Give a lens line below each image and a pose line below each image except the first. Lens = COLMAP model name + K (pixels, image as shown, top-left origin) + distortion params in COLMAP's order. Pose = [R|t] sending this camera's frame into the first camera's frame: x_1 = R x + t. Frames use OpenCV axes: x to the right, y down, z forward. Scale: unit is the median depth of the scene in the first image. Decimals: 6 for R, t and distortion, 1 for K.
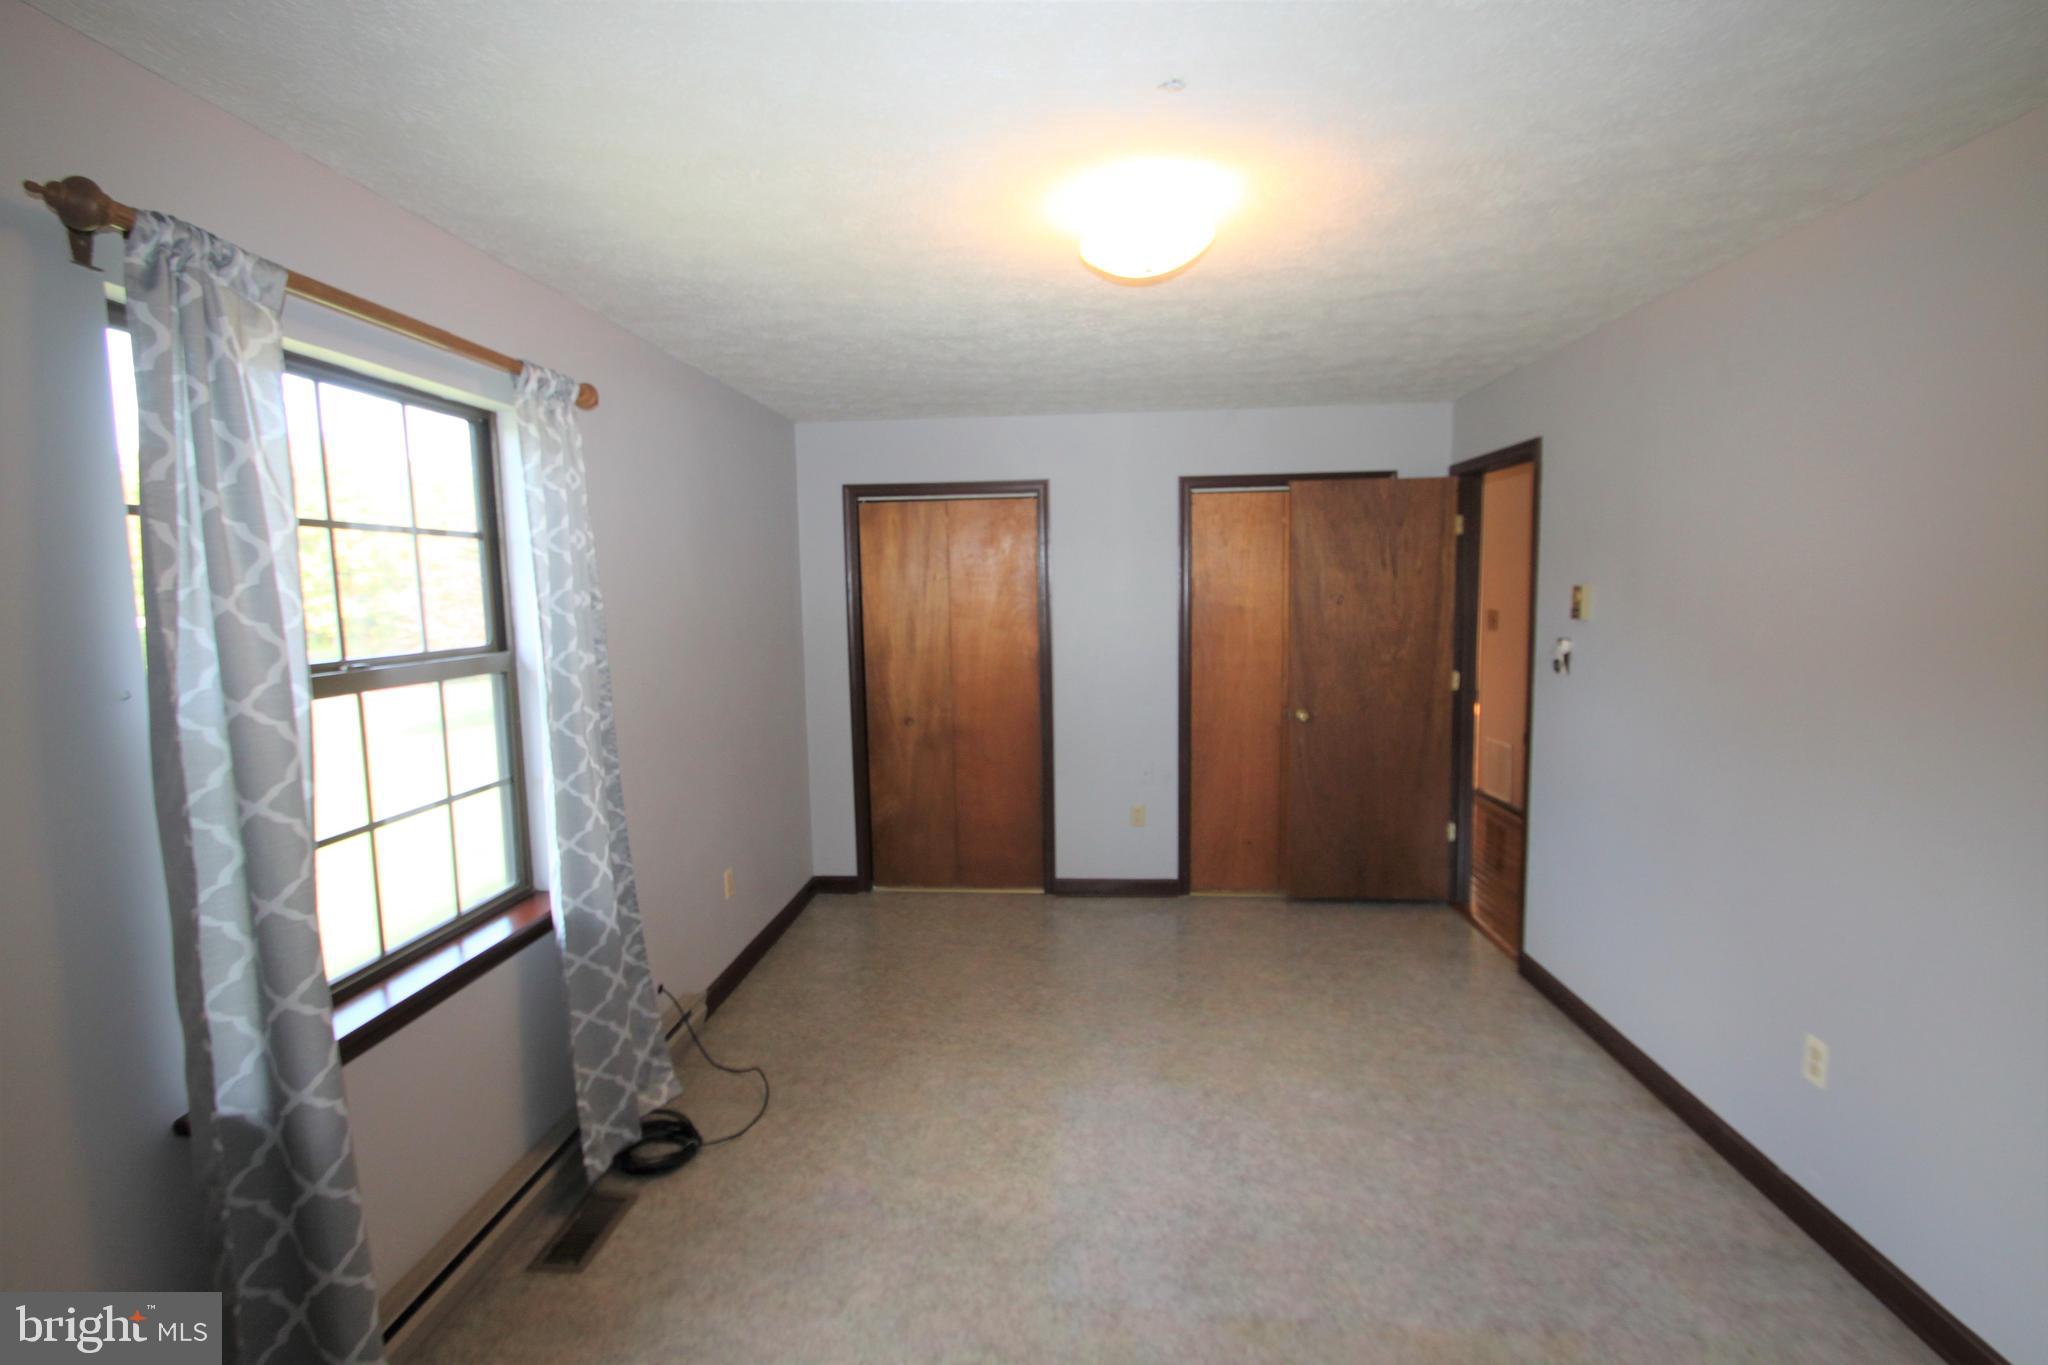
lens RADIAL K [[943.4, 0, 1023.3], [0, 943.4, 672.5], [0, 0, 1]] dist [0.007472, -0.012602]
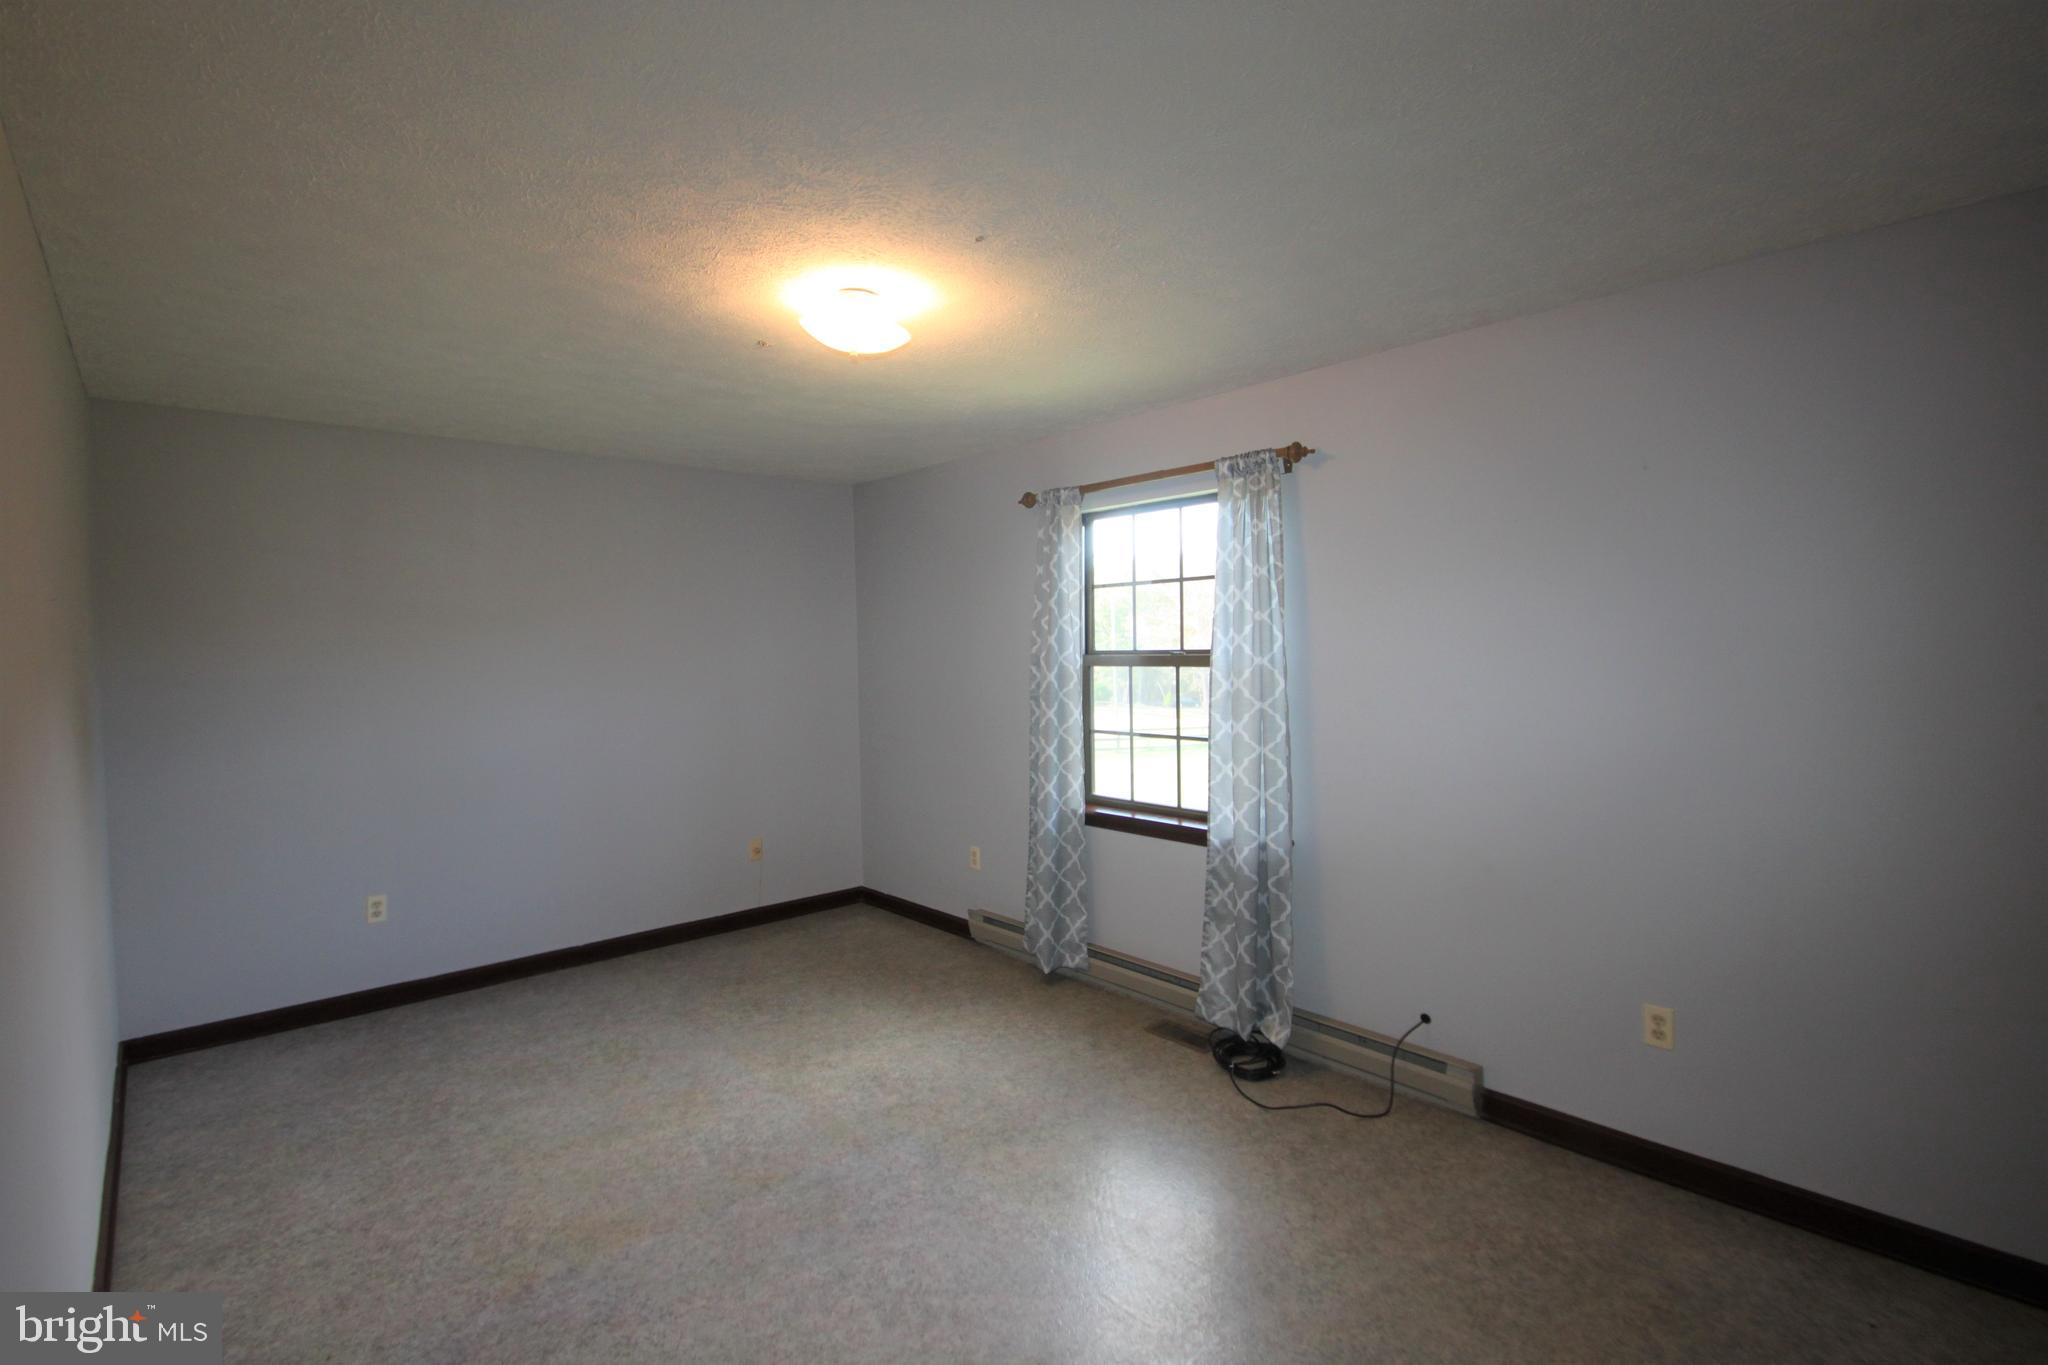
lens RADIAL K [[943.4, 0, 1031.8], [0, 943.4, 701.1], [0, 0, 1]] dist [0.007472, -0.012602]
pose [[-0.685114, 0.077248, -0.724328, 0.795956], [-0.035338, 0.989666, 0.138970, -0.151074], [0.727578, 0.120807, -0.675304, 1.852898]]
